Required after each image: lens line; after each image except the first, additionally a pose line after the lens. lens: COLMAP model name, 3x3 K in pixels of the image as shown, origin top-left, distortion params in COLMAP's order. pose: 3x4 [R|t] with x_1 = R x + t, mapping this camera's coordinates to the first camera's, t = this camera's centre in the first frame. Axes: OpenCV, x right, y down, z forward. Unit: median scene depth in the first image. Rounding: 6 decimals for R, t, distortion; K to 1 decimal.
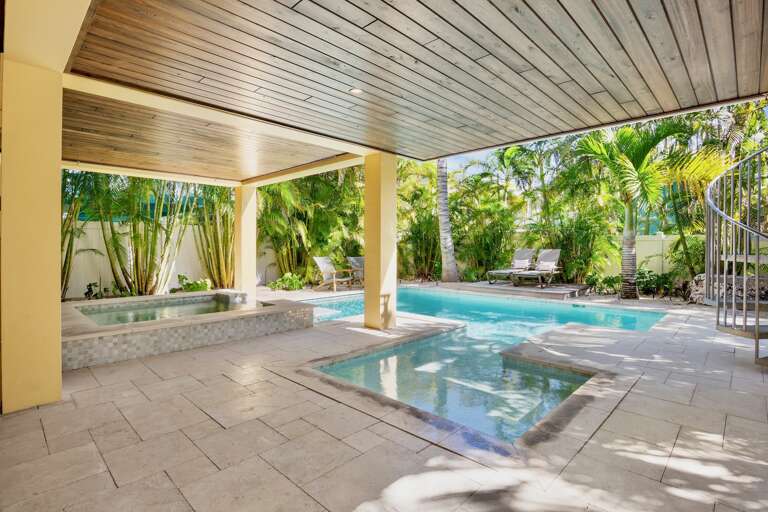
lens RADIAL K [[383.5, 0, 383.4], [0, 383.5, 251.8], [0, 0, 1]] dist [-0.019108, 0.000200]
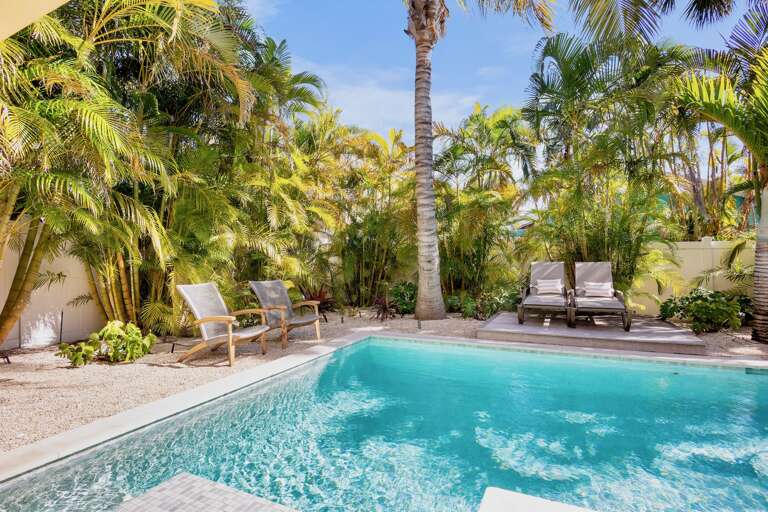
lens RADIAL K [[383.5, 0, 382.5], [0, 383.5, 254.8], [0, 0, 1]] dist [-0.019108, 0.000200]
pose [[0.948191, -0.004713, 0.317665, -0.087304], [0.015292, 0.999408, -0.030816, -0.003524], [-0.317332, 0.034077, 0.947702, 0.450861]]
